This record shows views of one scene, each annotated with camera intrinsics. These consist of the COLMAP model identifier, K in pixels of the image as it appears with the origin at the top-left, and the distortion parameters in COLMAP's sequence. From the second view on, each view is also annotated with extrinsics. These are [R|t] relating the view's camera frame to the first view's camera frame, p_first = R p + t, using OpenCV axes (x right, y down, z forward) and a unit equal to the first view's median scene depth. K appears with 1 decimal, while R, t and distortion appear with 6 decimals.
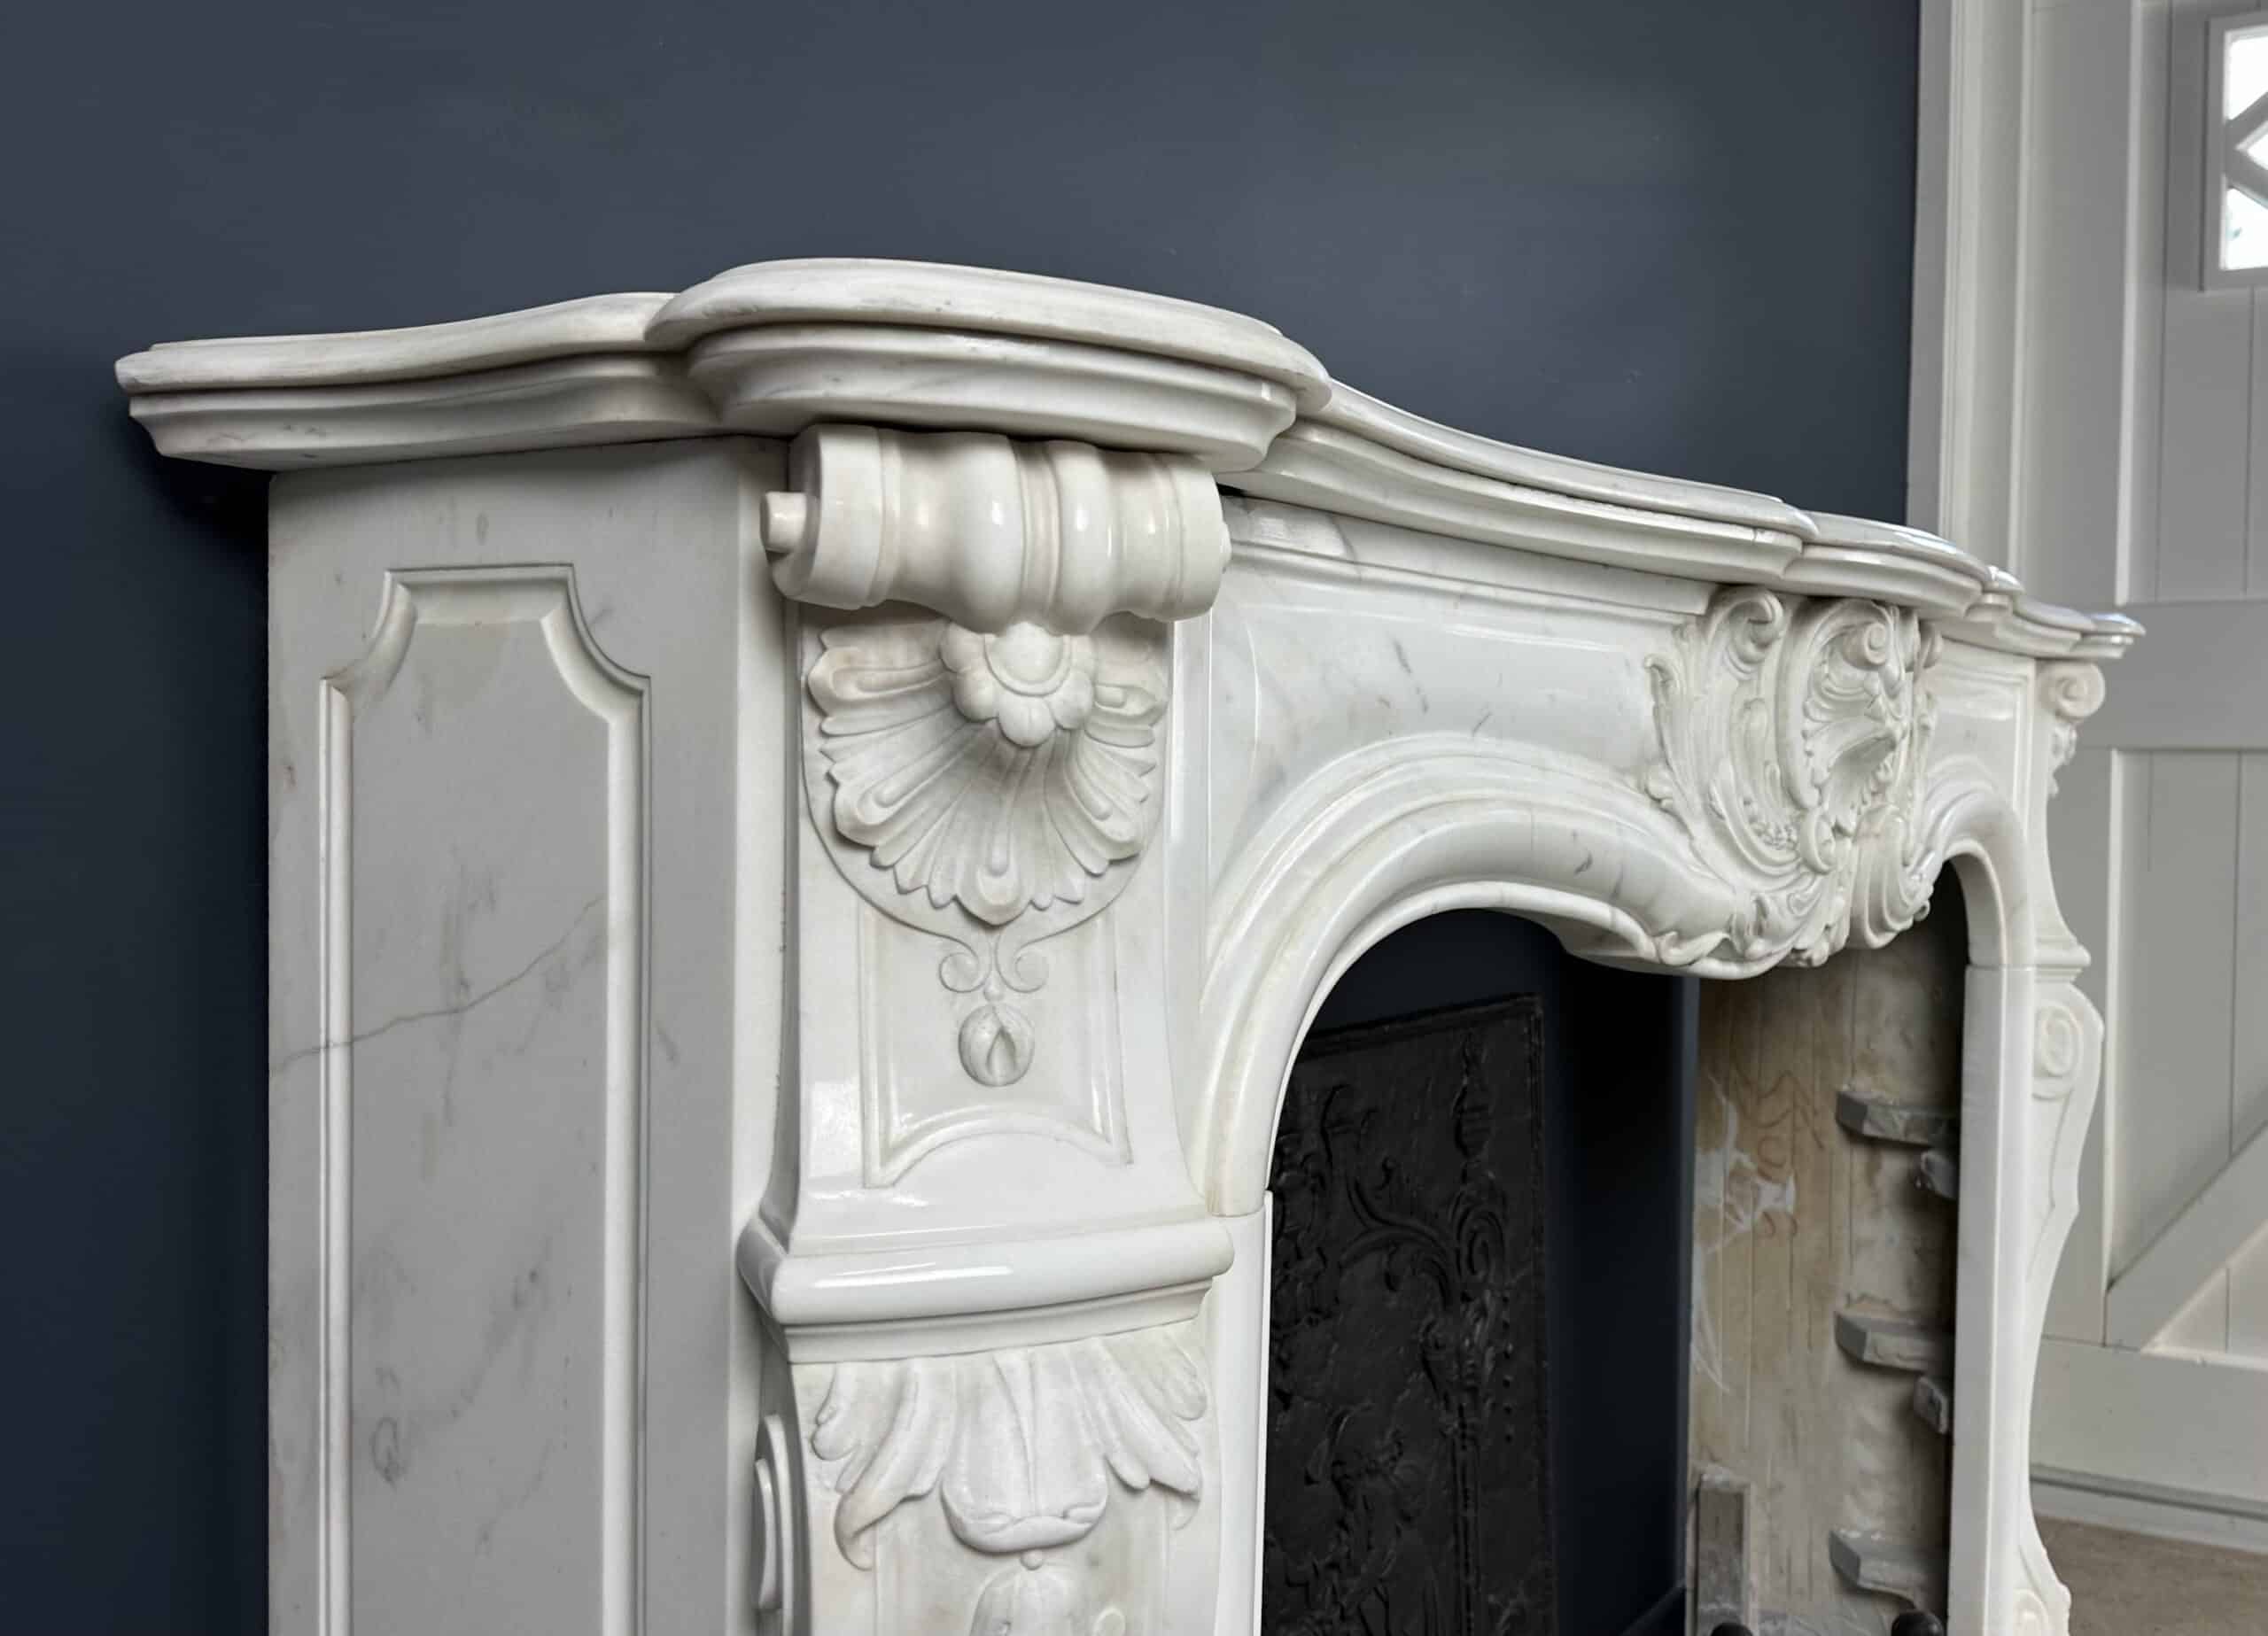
lens RADIAL K [[2095.4, 0, 1462.6], [0, 2095.4, 846.0], [0, 0, 1]] dist [0.196276, -0.418090]
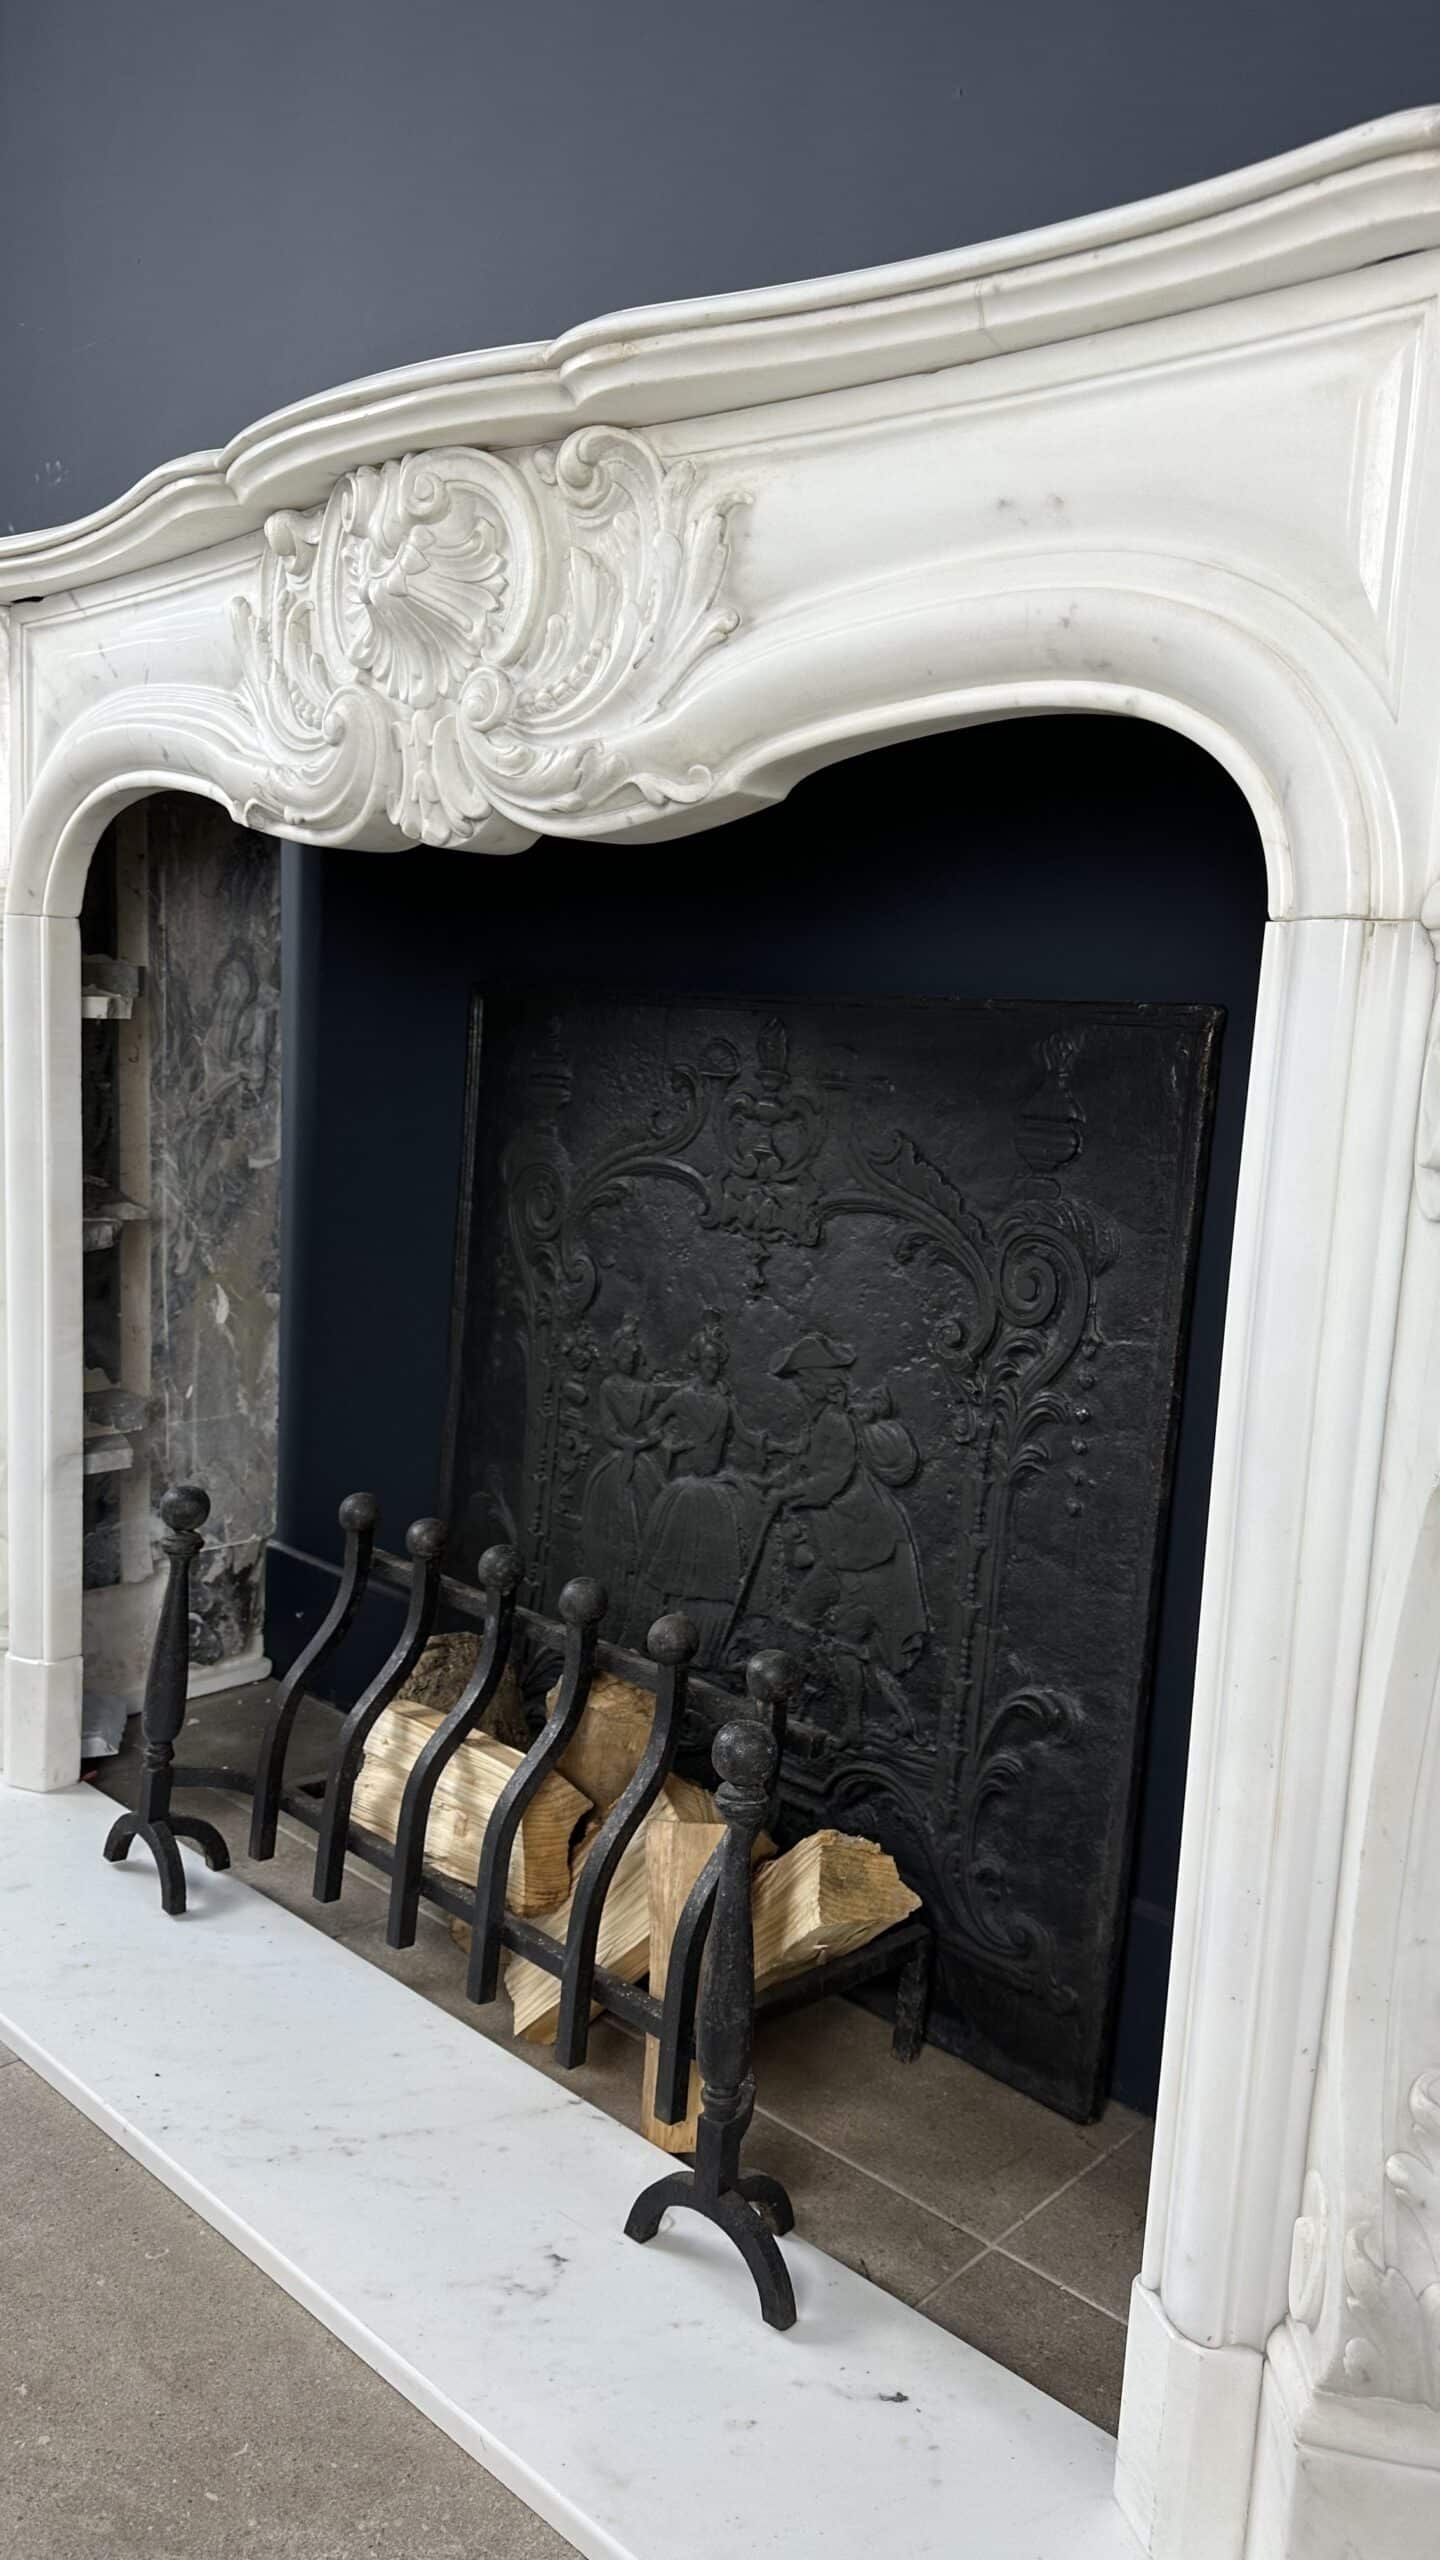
lens RADIAL K [[1799.3, 0, 716.1], [0, 1799.3, 1279.3], [0, 0, 1]] dist [0.127098, -0.199362]
pose [[-0.255389, 0.101224, -0.961525, 1.147148], [-0.097752, 0.986705, 0.129838, 0.156383], [0.961884, 0.127150, -0.242099, 1.551981]]
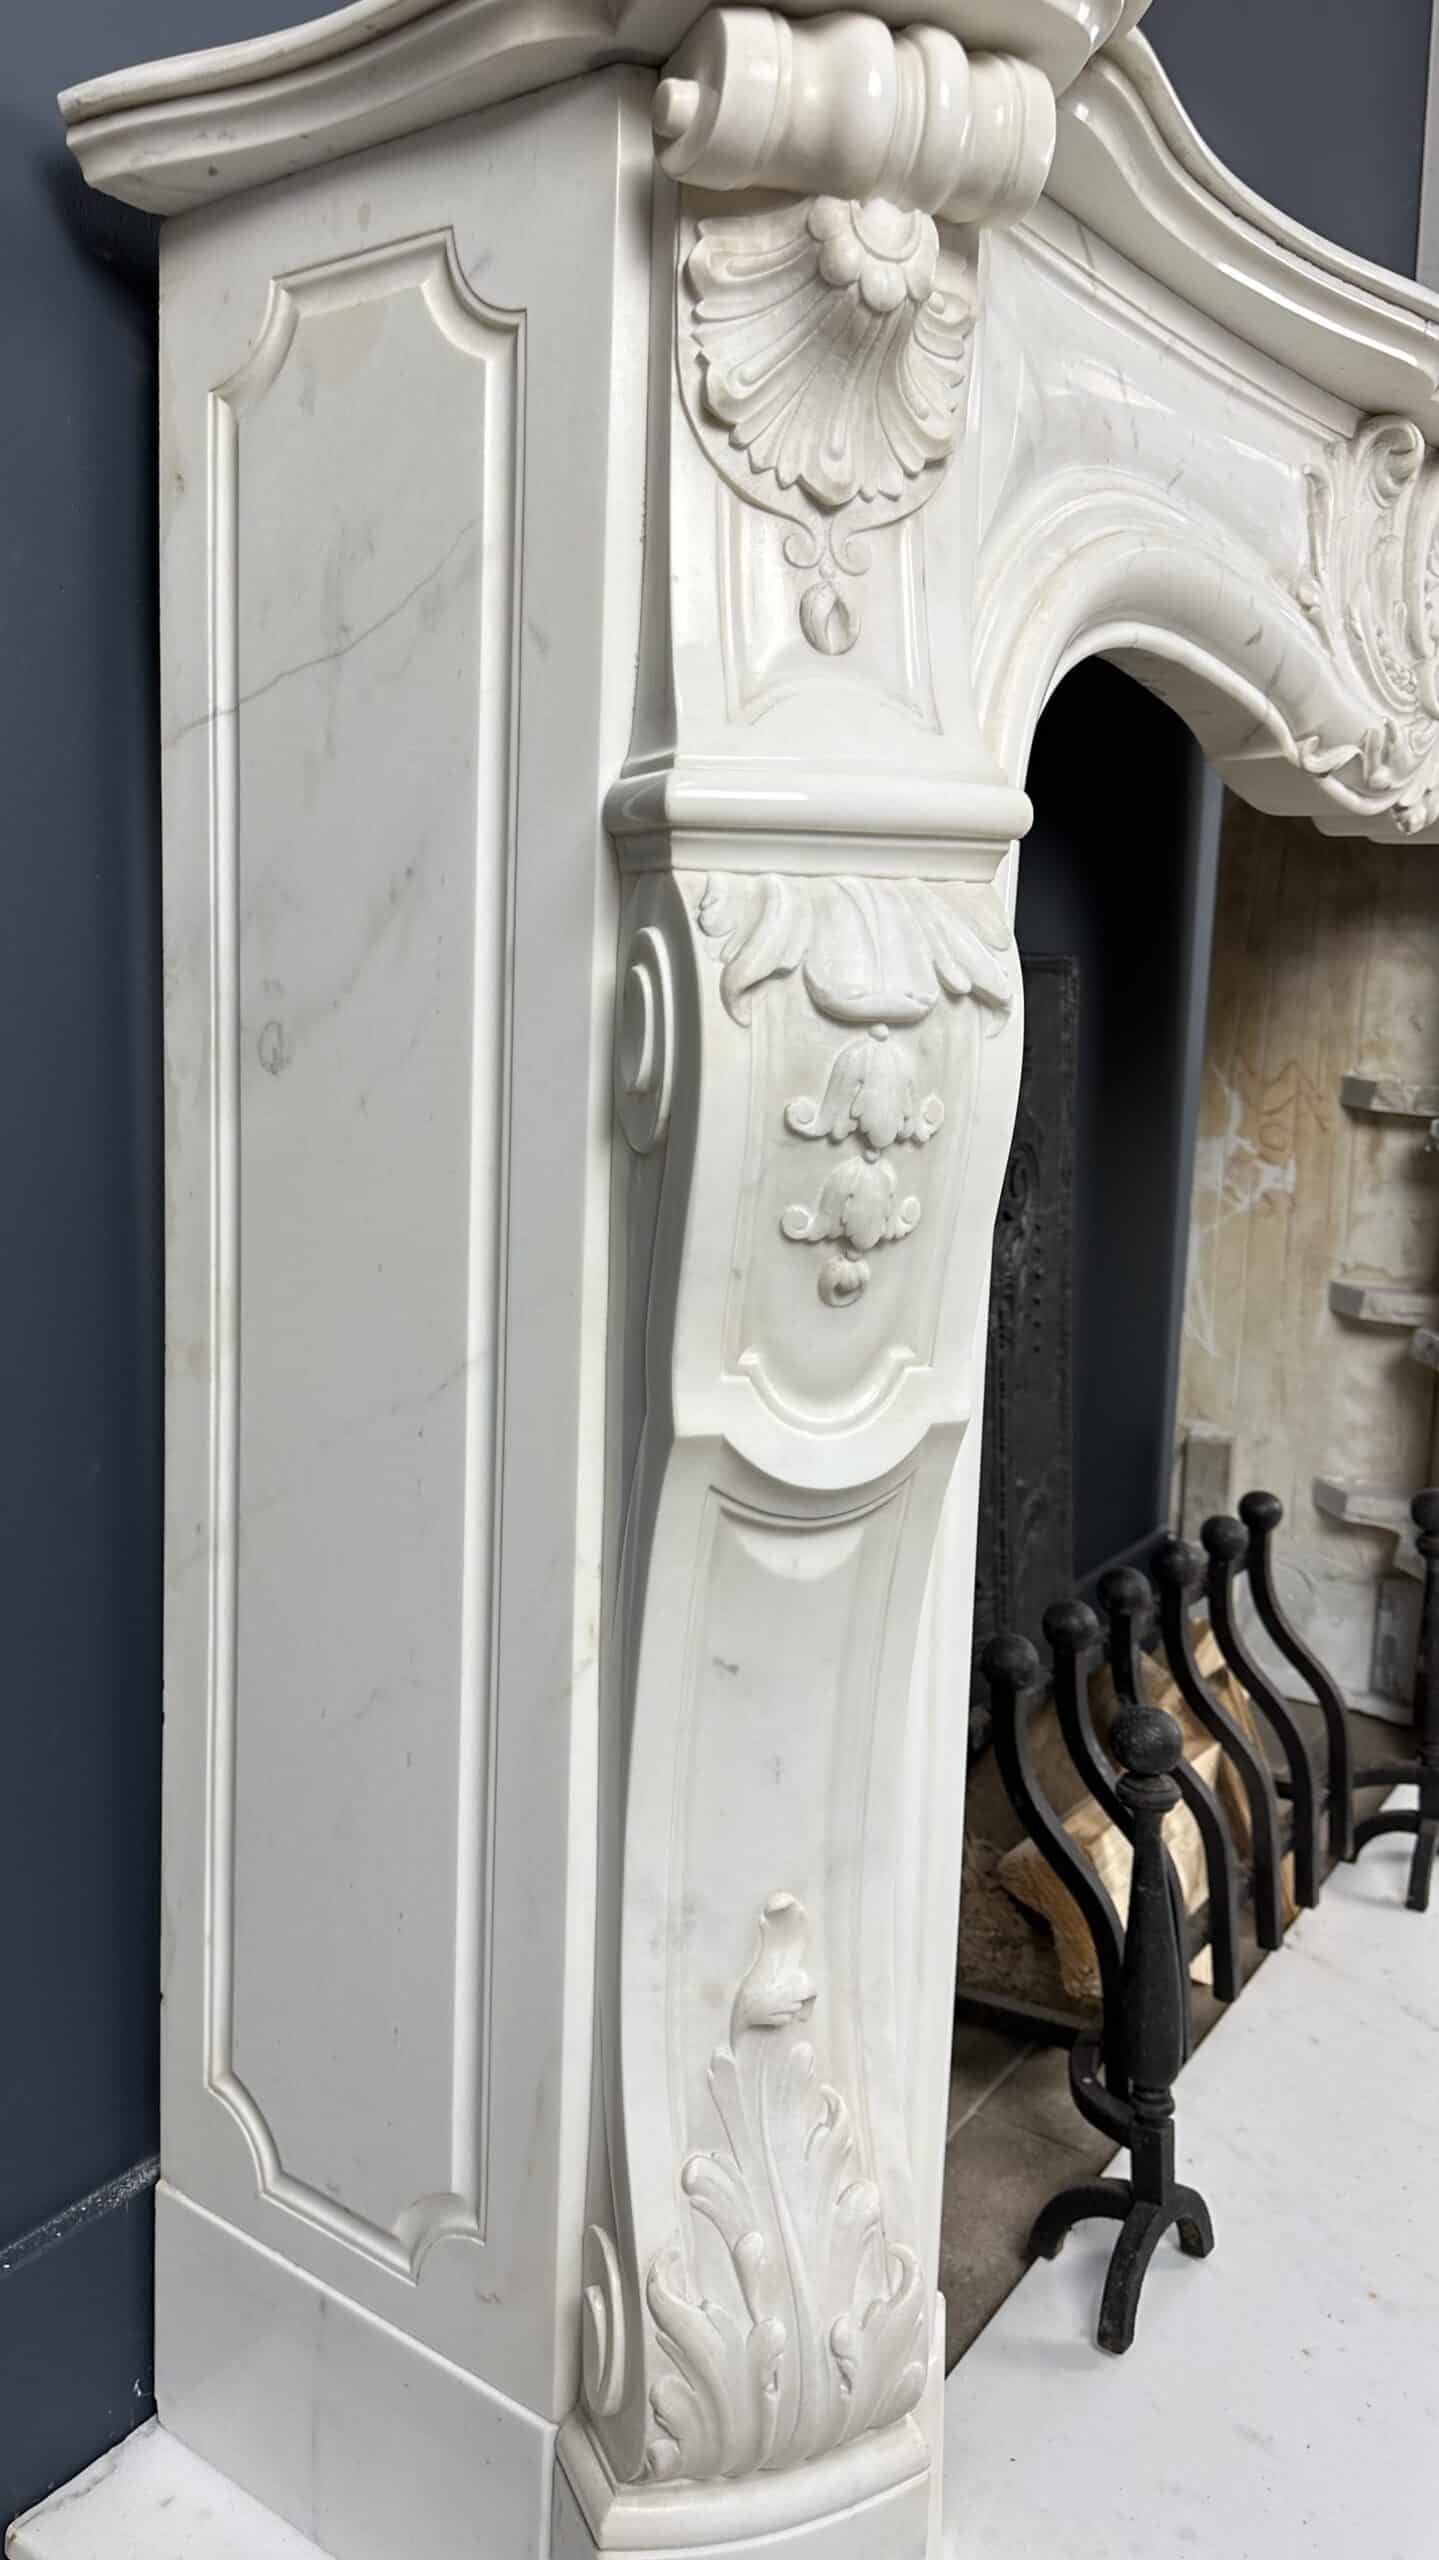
lens RADIAL K [[1890.7, 0, 560.1], [0, 1890.7, 1214.4], [0, 0, 1]] dist [0.083230, -0.127679]
pose [[0.988587, 0.021889, -0.149050, -0.120906], [-0.009580, 0.996520, 0.082804, 0.193691], [0.150343, -0.080431, 0.985357, -0.027192]]
